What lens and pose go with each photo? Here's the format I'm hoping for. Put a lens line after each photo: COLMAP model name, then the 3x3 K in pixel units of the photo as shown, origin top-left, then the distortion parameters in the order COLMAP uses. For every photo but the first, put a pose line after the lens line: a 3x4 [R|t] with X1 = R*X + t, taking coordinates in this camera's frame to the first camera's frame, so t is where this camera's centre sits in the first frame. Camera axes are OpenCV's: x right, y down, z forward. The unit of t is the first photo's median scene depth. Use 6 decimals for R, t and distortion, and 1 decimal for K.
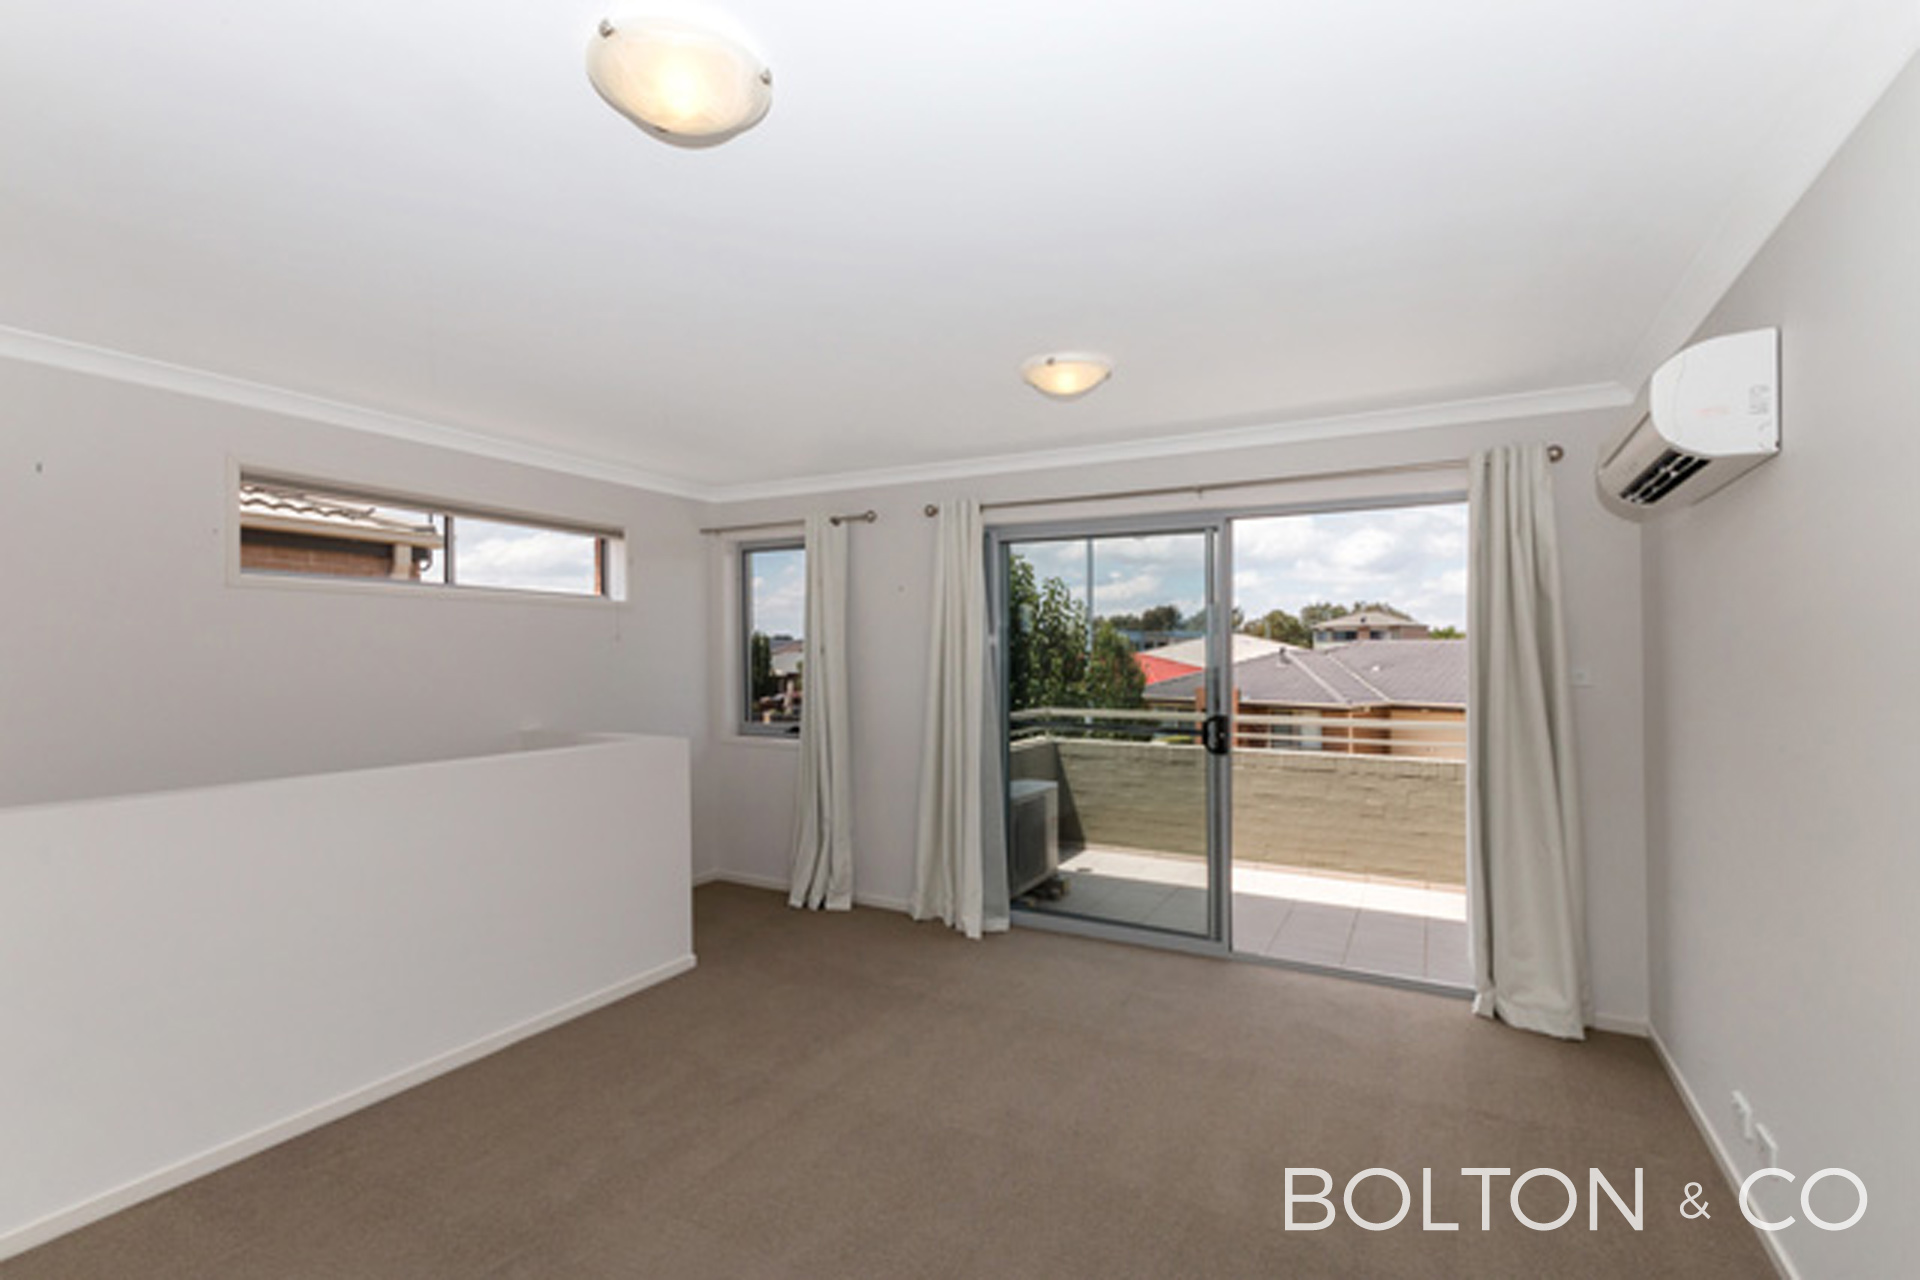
lens RADIAL K [[880.9, 0, 948.6], [0, 880.9, 644.4], [0, 0, 1]] dist [-0.002591, -0.000476]
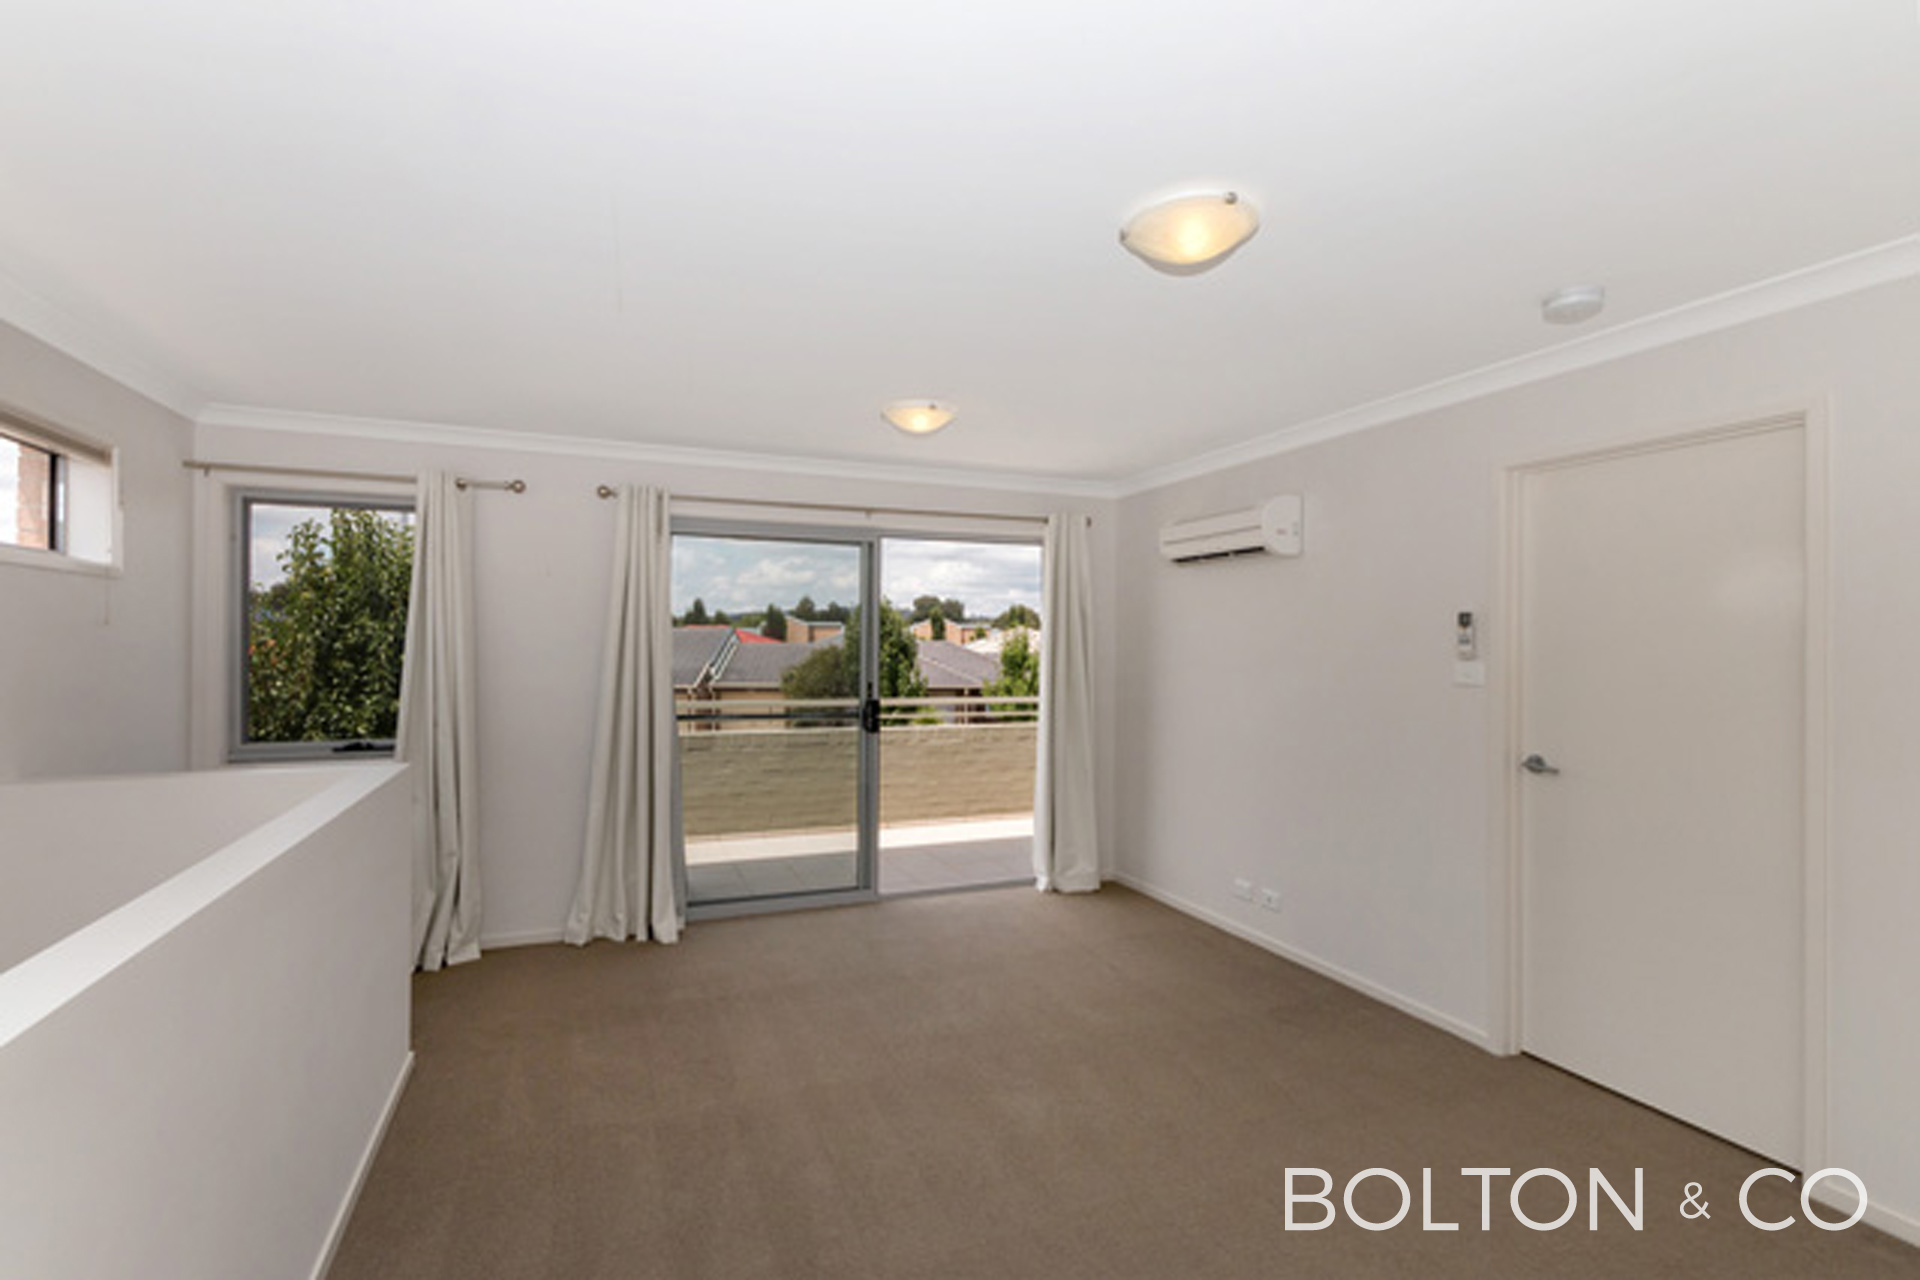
lens RADIAL K [[880.9, 0, 944.3], [0, 880.9, 642.1], [0, 0, 1]] dist [-0.002591, -0.000476]
pose [[0.623975, 0.003433, 0.781437, -0.561894], [-0.015803, 0.999841, 0.008226, -0.010710], [-0.781285, -0.017482, 0.623930, 0.172440]]
